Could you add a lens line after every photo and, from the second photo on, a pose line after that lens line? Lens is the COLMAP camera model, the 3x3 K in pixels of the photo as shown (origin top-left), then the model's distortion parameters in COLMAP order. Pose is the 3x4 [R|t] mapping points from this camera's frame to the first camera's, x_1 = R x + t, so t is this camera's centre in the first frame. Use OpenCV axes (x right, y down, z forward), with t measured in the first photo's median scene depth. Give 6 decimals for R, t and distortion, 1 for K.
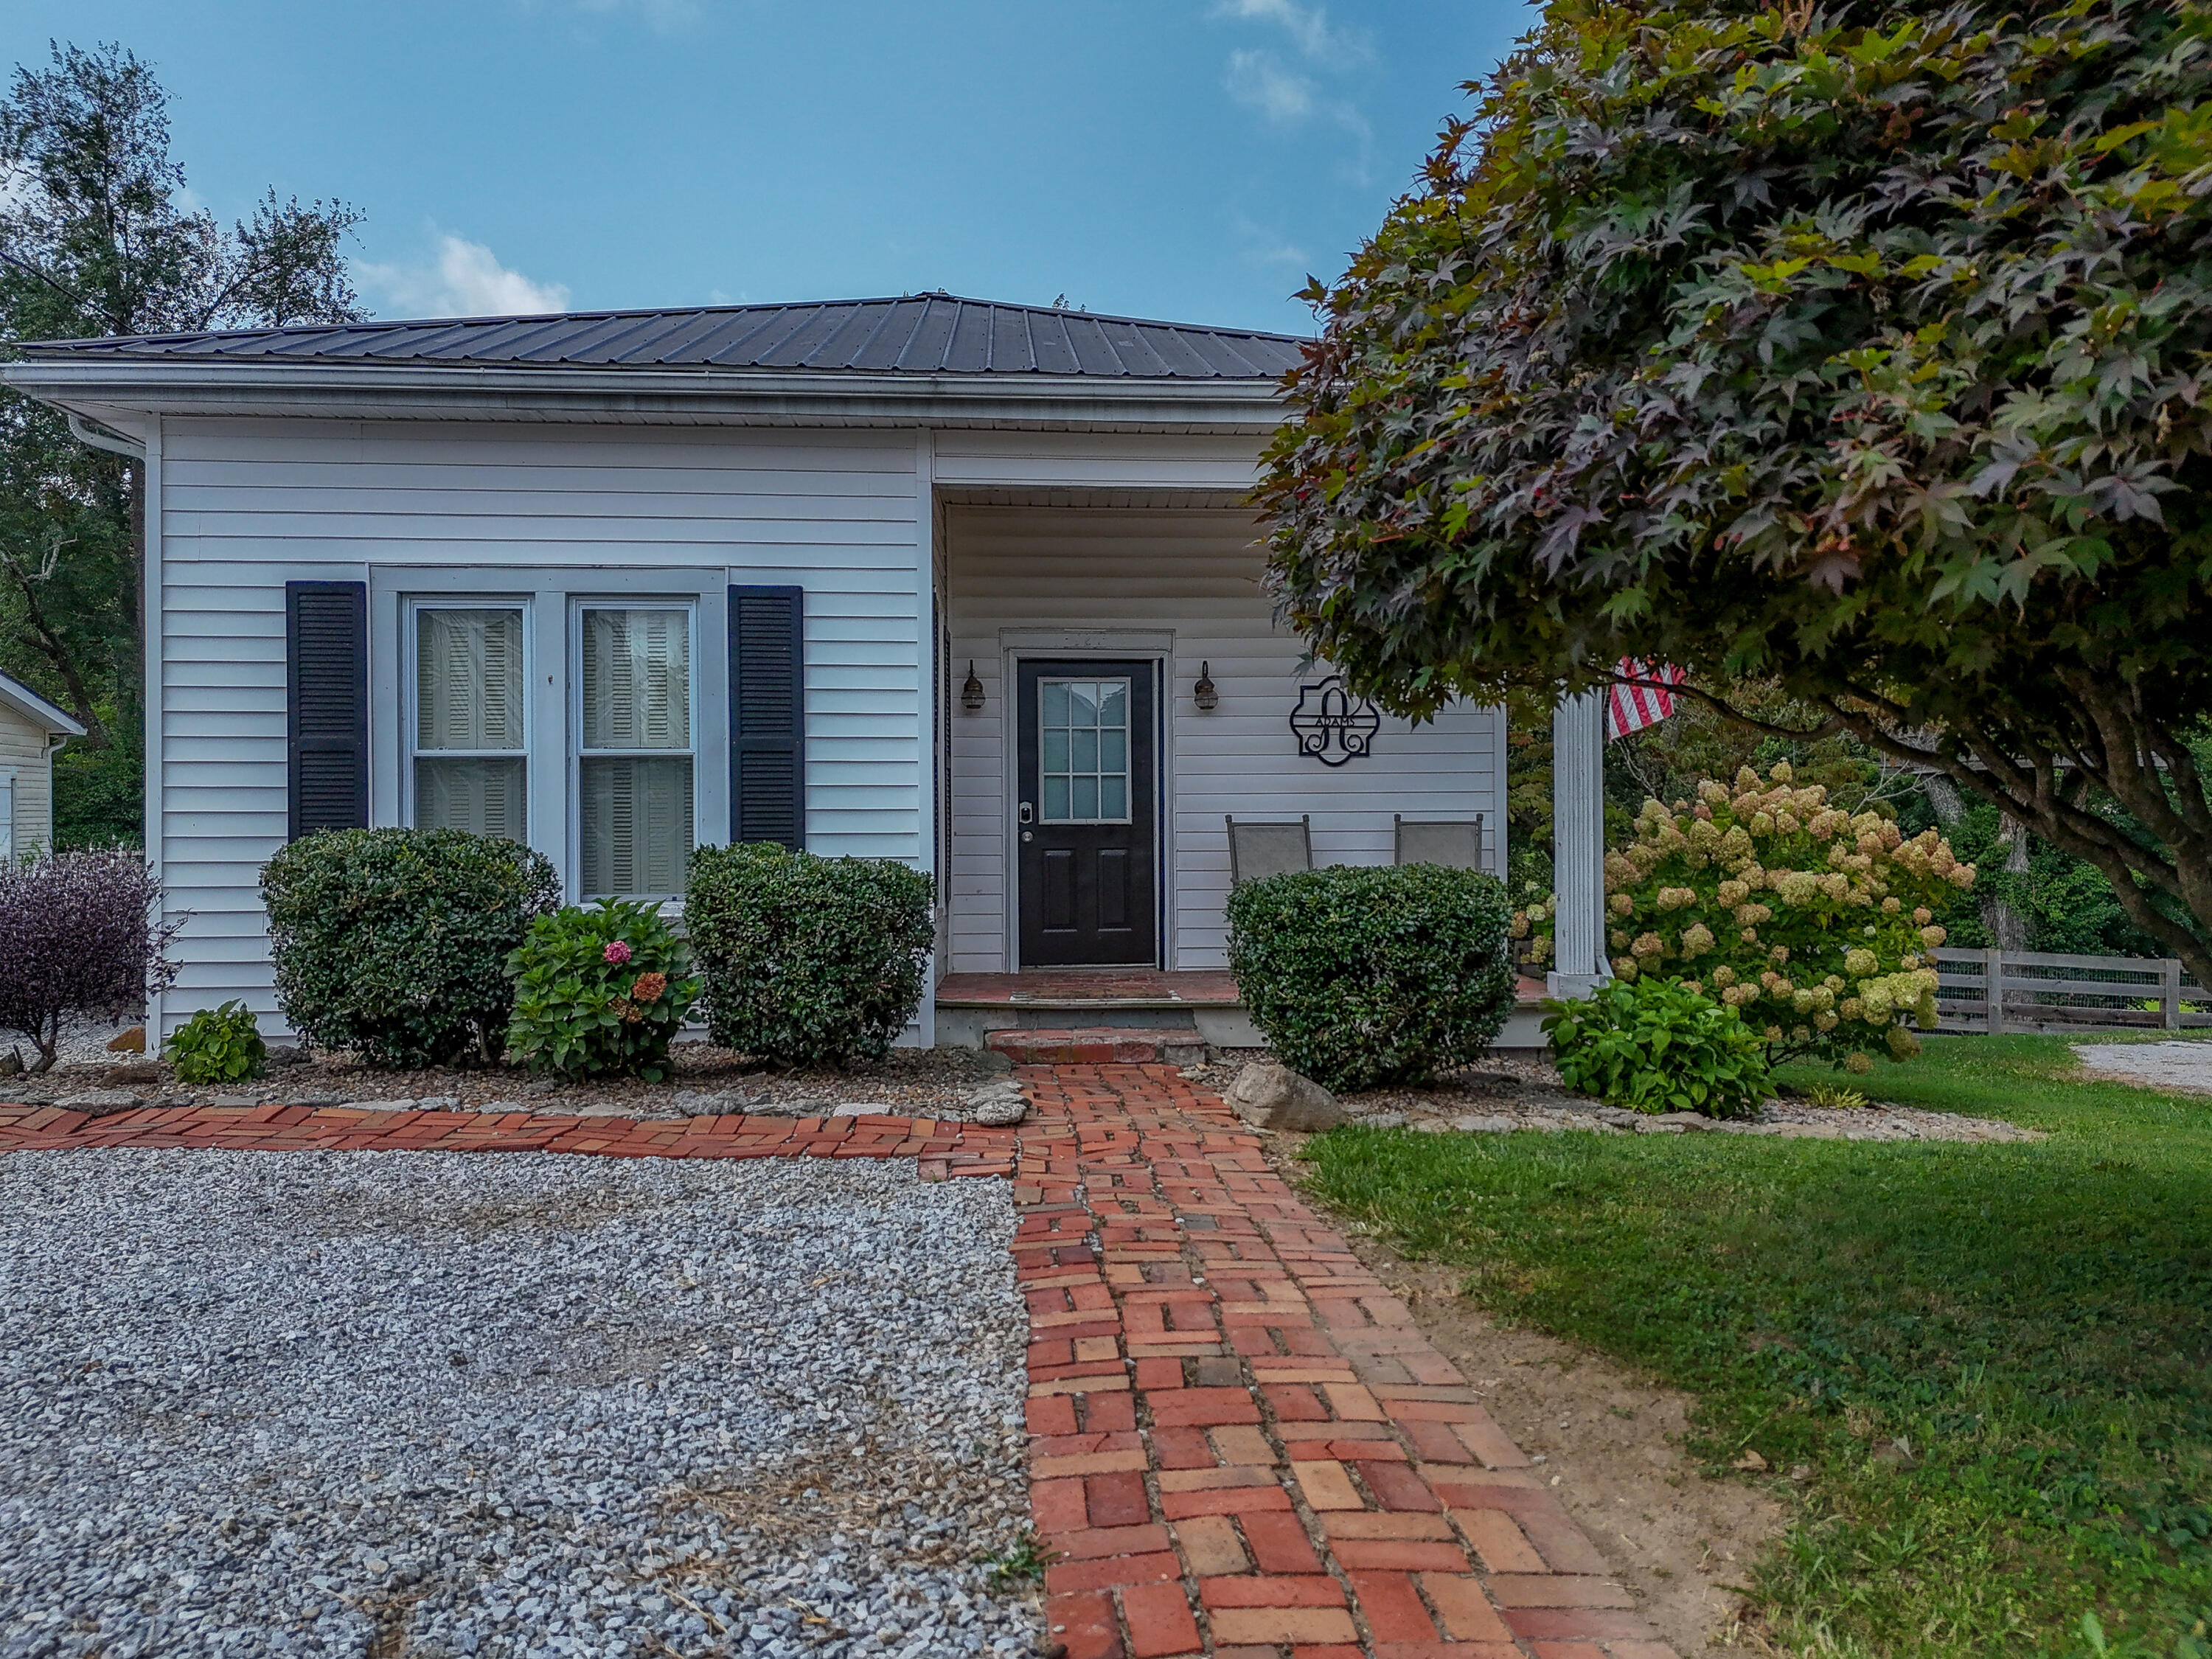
lens RADIAL K [[1745.2, 0, 1106.1], [0, 1745.2, 835.6], [0, 0, 1]] dist [-0.002725, -0.000169]
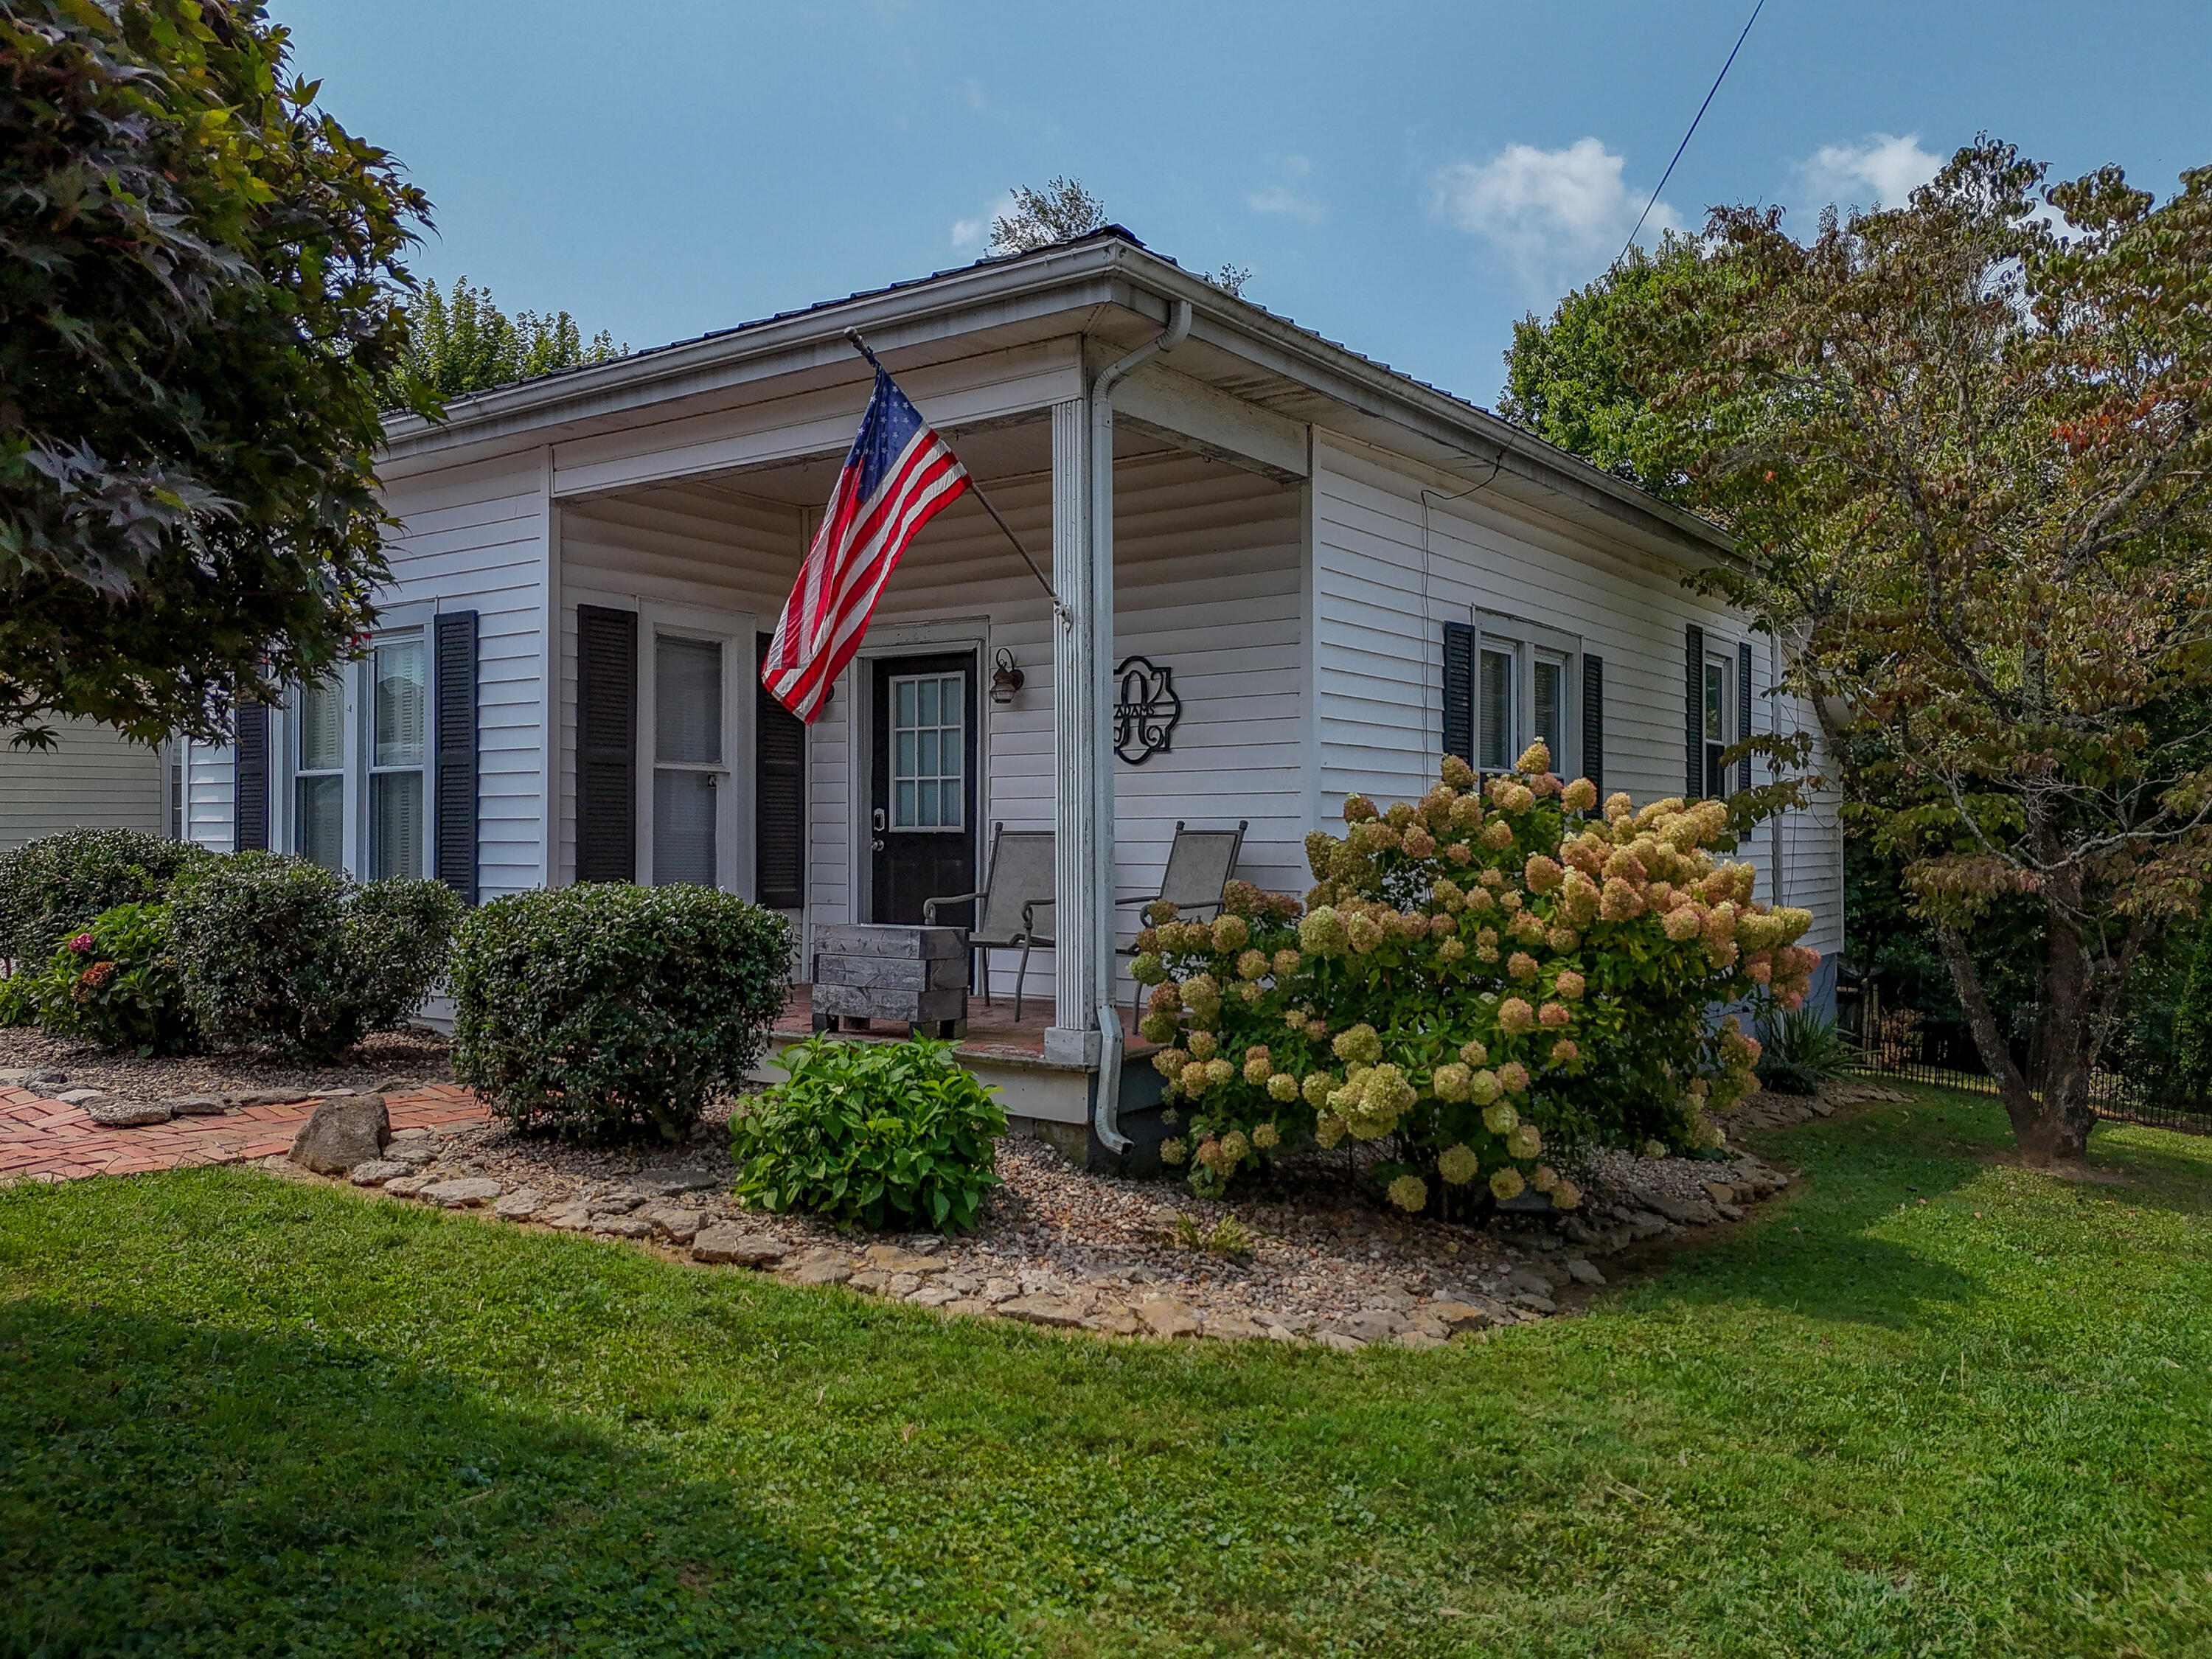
lens RADIAL K [[1745.2, 0, 1105.8], [0, 1745.2, 826.8], [0, 0, 1]] dist [-0.002725, -0.000169]
pose [[0.794135, 0.001630, -0.607739, 0.630875], [0.000933, 0.999992, 0.003902, -0.012782], [0.607741, -0.003666, 0.794127, 0.323203]]
